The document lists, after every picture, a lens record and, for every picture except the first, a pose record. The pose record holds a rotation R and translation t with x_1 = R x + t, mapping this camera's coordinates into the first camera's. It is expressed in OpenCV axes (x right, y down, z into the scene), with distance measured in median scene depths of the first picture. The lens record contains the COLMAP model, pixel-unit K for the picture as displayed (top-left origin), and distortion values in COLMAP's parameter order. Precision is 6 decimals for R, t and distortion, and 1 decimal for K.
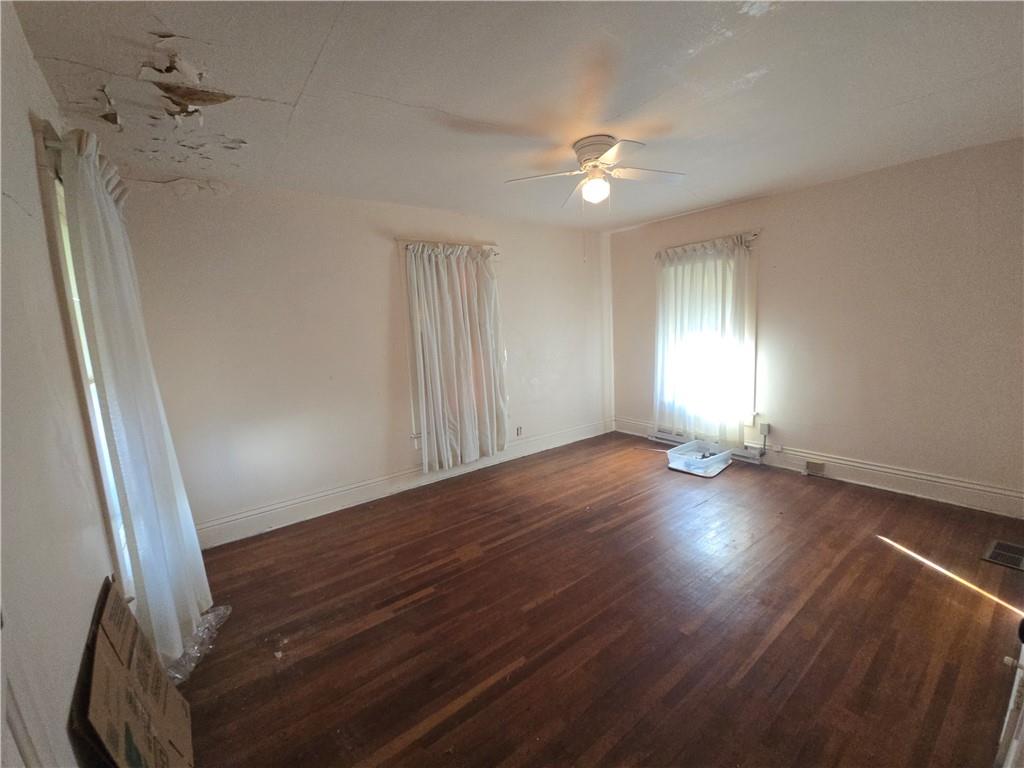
lens RADIAL K [[412.7, 0, 508.1], [0, 412.7, 384.6], [0, 0, 1]] dist [0.000964, -0.000958]
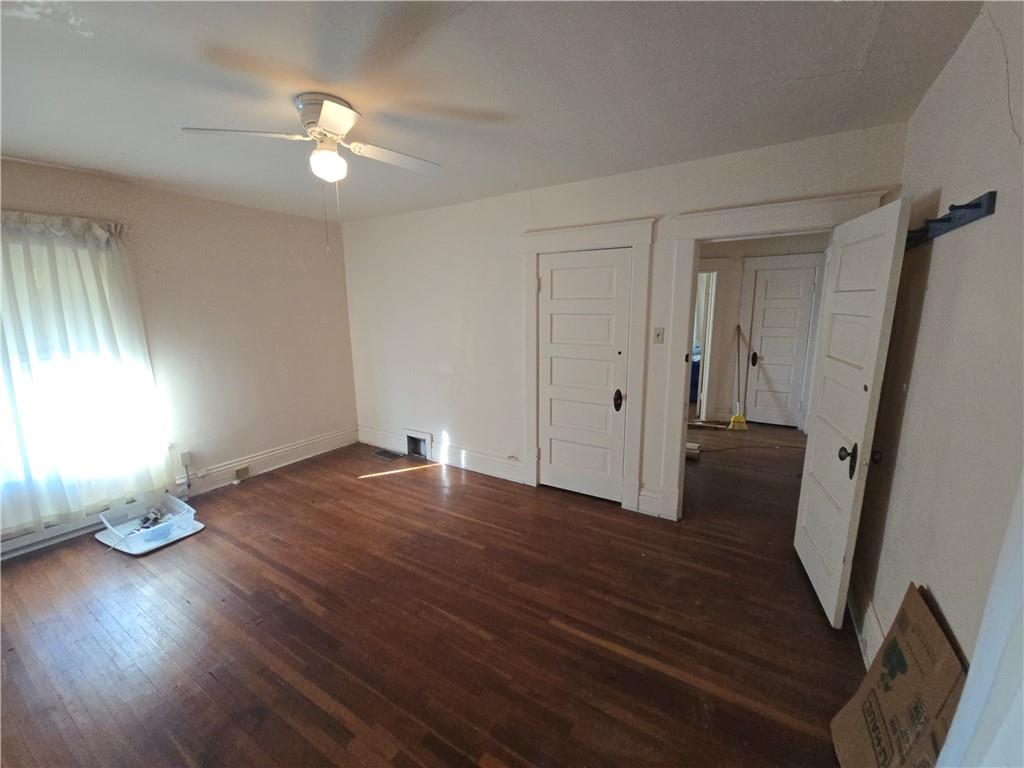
lens RADIAL K [[412.7, 0, 512.8], [0, 412.7, 386.3], [0, 0, 1]] dist [0.000964, -0.000958]
pose [[-0.362669, -0.119130, 0.924272, -0.547813], [0.163321, 0.968321, 0.188892, -0.119569], [-0.917495, 0.219458, -0.331724, 0.810524]]
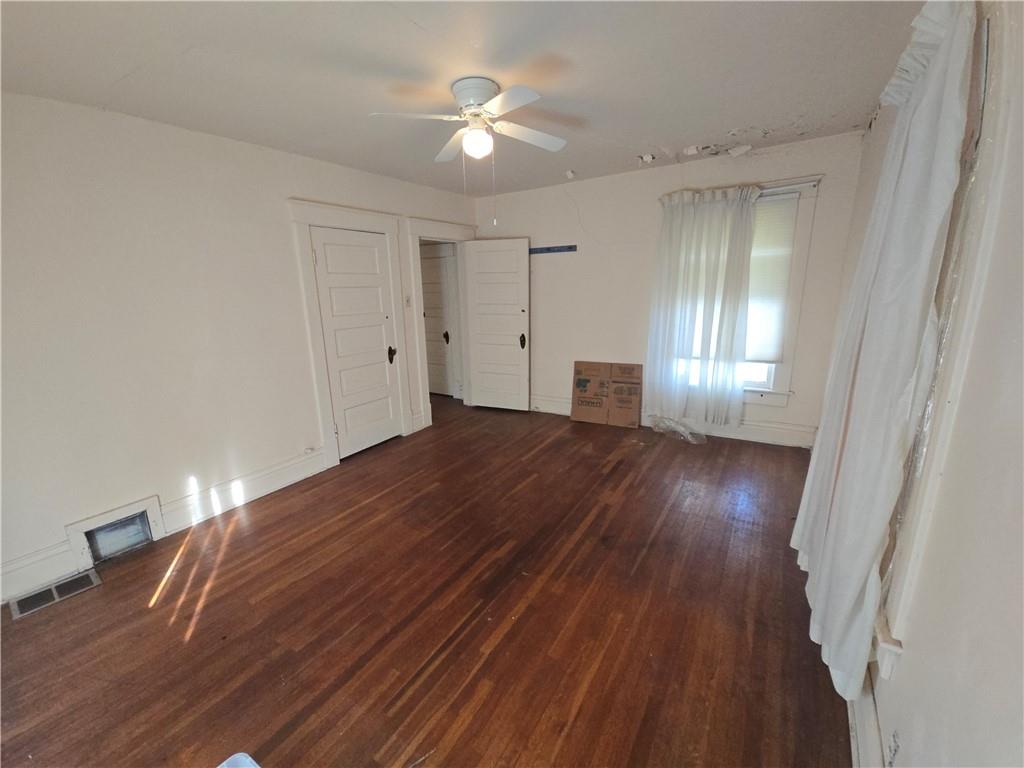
lens RADIAL K [[412.7, 0, 519.0], [0, 412.7, 385.2], [0, 0, 1]] dist [0.000964, -0.000958]
pose [[-0.928340, 0.157655, -0.336645, 0.404020], [0.016051, 0.921768, 0.387410, -0.263043], [0.371386, 0.354245, -0.858244, 1.560678]]
